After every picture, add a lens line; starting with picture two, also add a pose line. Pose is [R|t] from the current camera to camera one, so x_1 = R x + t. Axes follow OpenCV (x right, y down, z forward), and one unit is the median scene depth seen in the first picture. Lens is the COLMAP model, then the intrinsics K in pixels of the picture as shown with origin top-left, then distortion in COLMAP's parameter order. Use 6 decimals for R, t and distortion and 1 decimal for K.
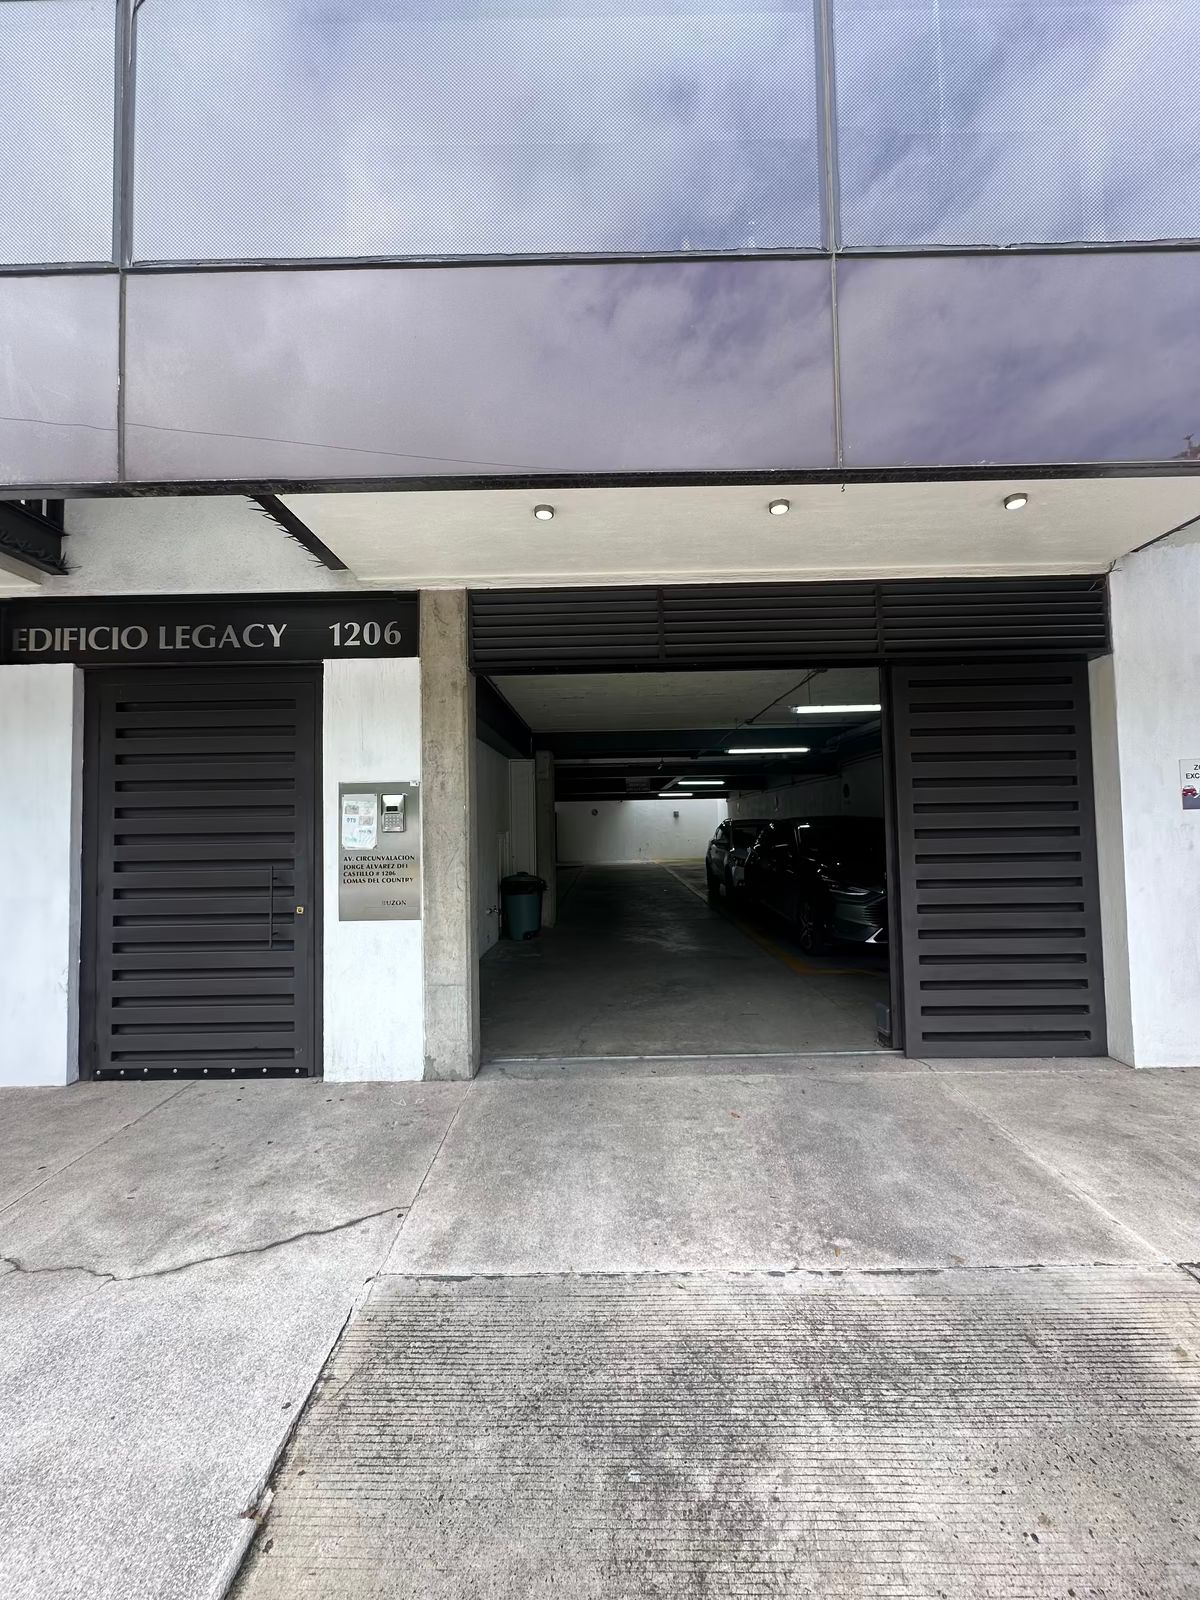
lens RADIAL K [[637.7, 0, 601.1], [0, 637.7, 799.6], [0, 0, 1]] dist [-0.002464, 0.000567]
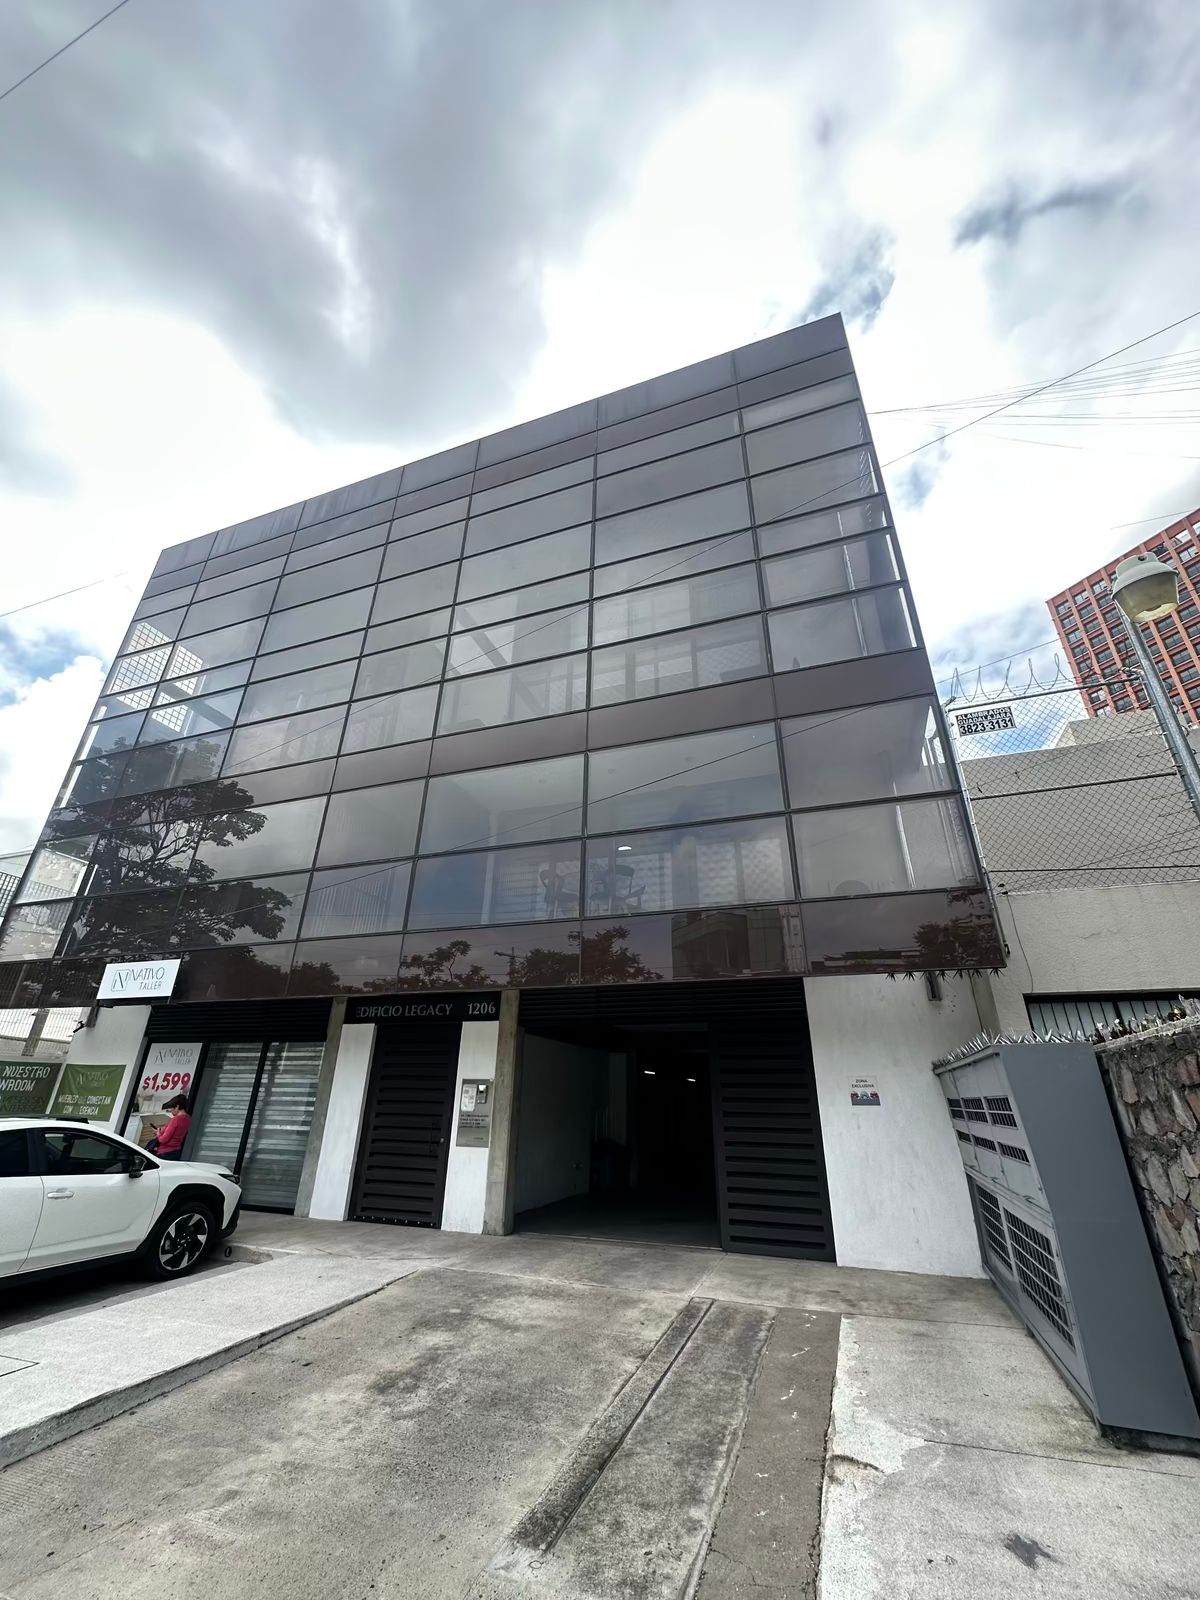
lens RADIAL K [[637.7, 0, 601.1], [0, 637.7, 799.6], [0, 0, 1]] dist [-0.002464, 0.000567]
pose [[0.943974, -0.111044, -0.310776, 0.888453], [-0.020448, 0.920202, -0.390910, -0.064443], [0.329385, 0.375364, 0.866376, -1.209406]]
